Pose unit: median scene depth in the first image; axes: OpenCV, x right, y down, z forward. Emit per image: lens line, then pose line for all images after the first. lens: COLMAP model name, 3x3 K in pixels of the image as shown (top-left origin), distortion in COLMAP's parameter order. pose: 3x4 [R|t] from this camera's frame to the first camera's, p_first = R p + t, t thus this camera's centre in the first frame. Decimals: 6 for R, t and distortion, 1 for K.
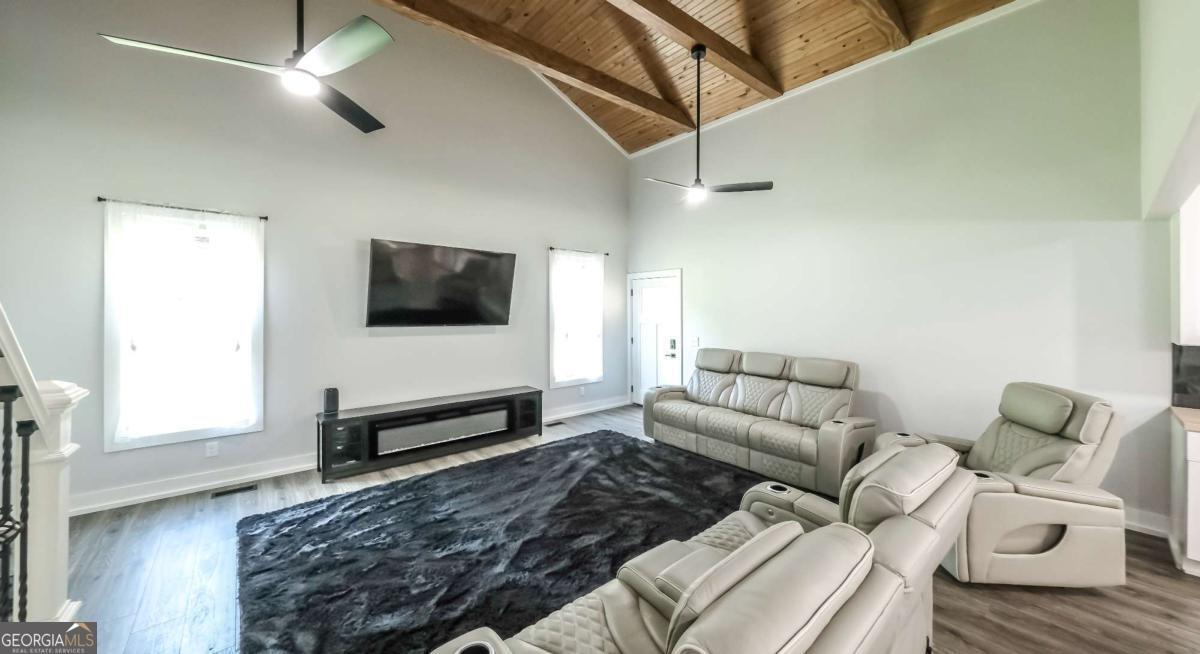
lens RADIAL K [[411.0, 0, 580.5], [0, 411.0, 305.4], [0, 0, 1]] dist [-0.001180, 0.000324]
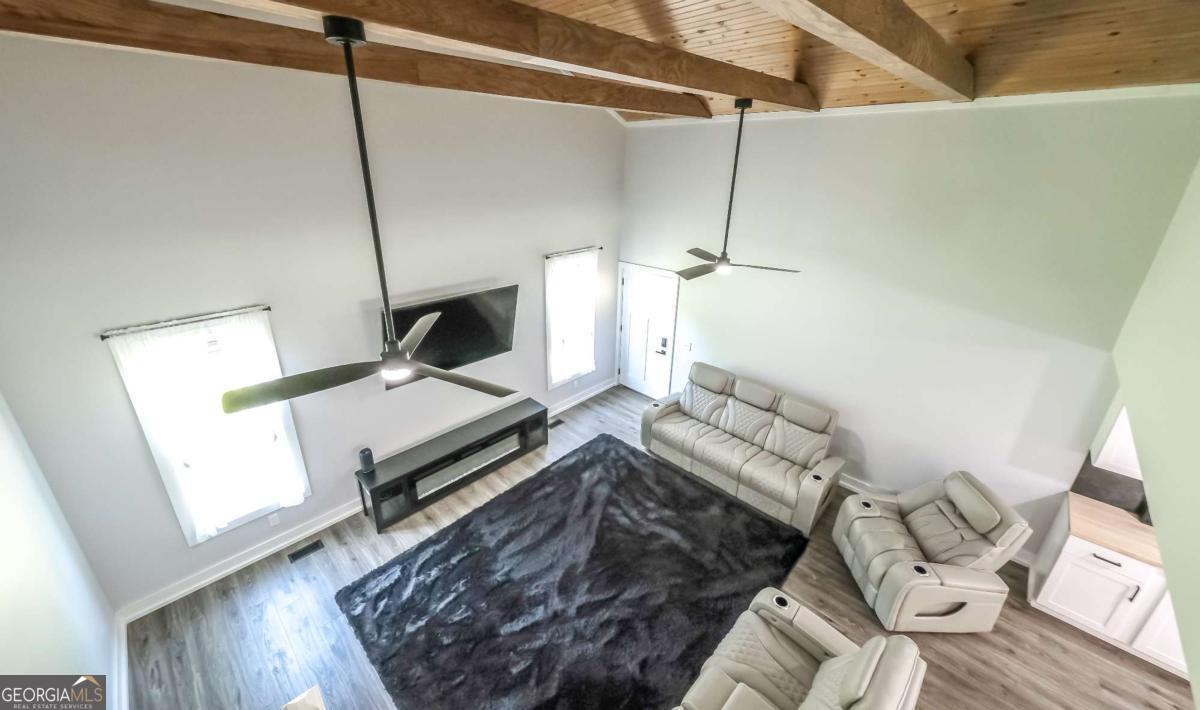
lens RADIAL K [[440.6, 0, 557.3], [0, 440.6, 320.8], [0, 0, 1]] dist [-0.003573, -0.000284]
pose [[0.996645, -0.031411, 0.075577, -0.179191], [0.003238, 0.937831, 0.347078, -0.490329], [-0.081780, -0.345669, 0.934786, 0.009695]]
